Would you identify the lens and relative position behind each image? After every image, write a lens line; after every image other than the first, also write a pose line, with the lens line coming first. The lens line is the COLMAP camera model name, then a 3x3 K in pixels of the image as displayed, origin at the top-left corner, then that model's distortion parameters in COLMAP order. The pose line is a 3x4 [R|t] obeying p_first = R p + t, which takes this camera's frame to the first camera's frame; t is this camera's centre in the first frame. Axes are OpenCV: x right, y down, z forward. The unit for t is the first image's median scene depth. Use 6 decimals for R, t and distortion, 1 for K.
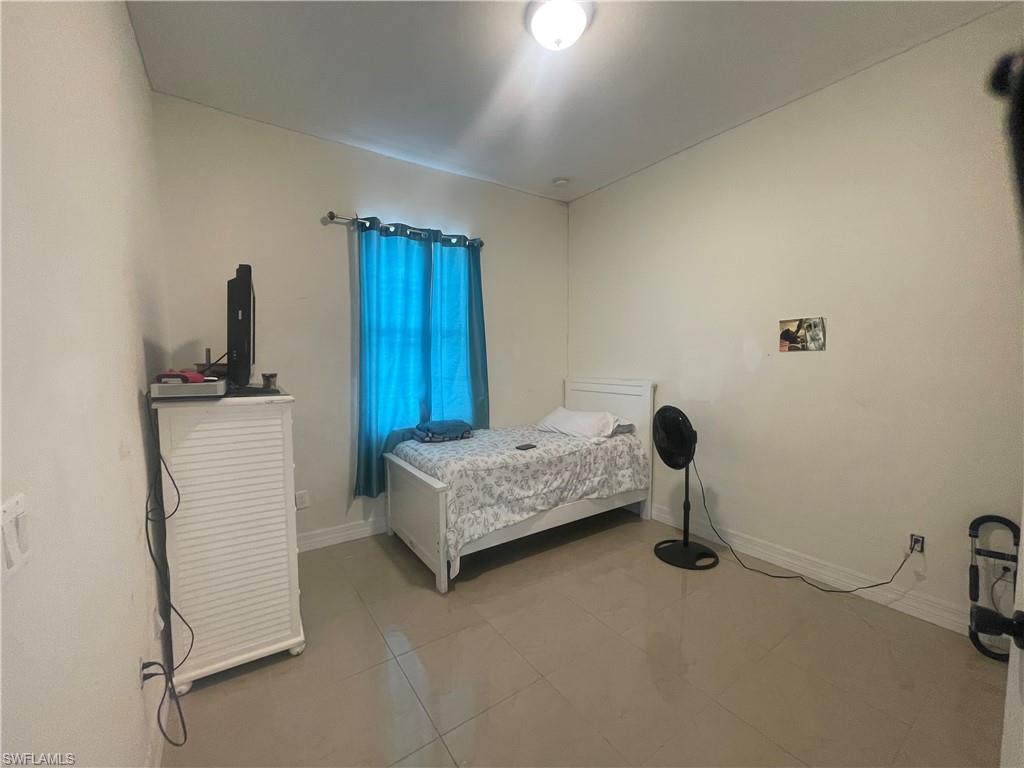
lens RADIAL K [[412.9, 0, 508.1], [0, 412.9, 390.3], [0, 0, 1]] dist [0.006203, -0.002682]
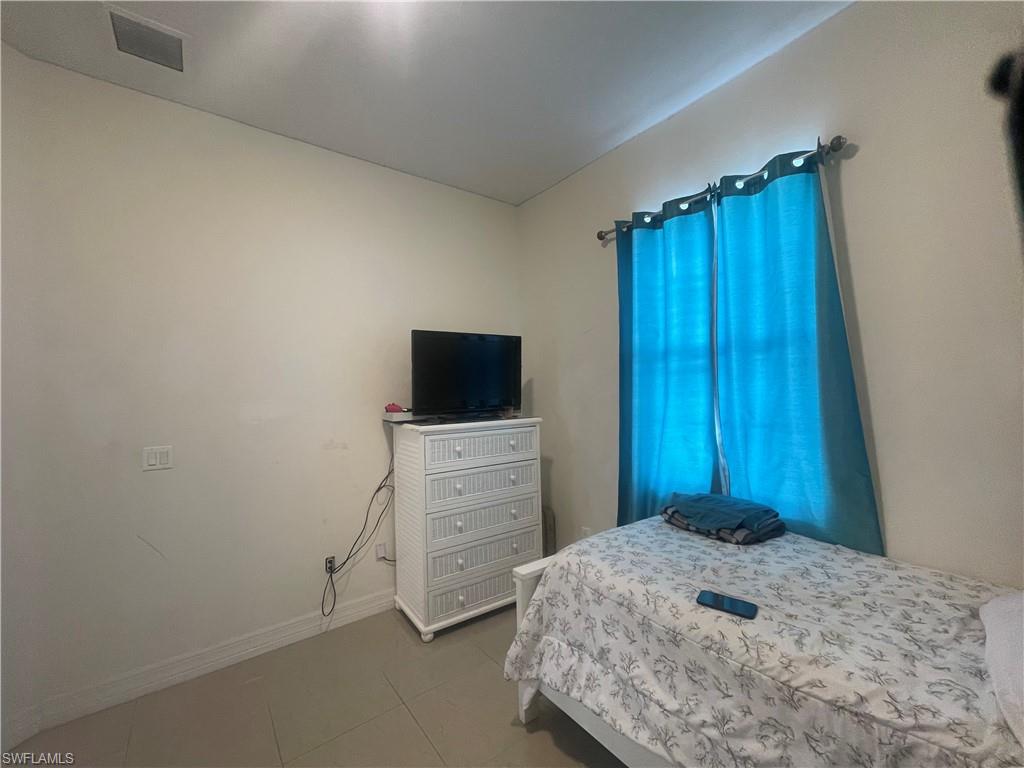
lens RADIAL K [[412.9, 0, 508.1], [0, 412.9, 390.3], [0, 0, 1]] dist [0.006203, -0.002682]
pose [[0.036878, 0.004262, -0.999311, 0.470088], [-0.048931, 0.998799, 0.002454, -0.074089], [0.998121, 0.048807, 0.037042, 0.766343]]
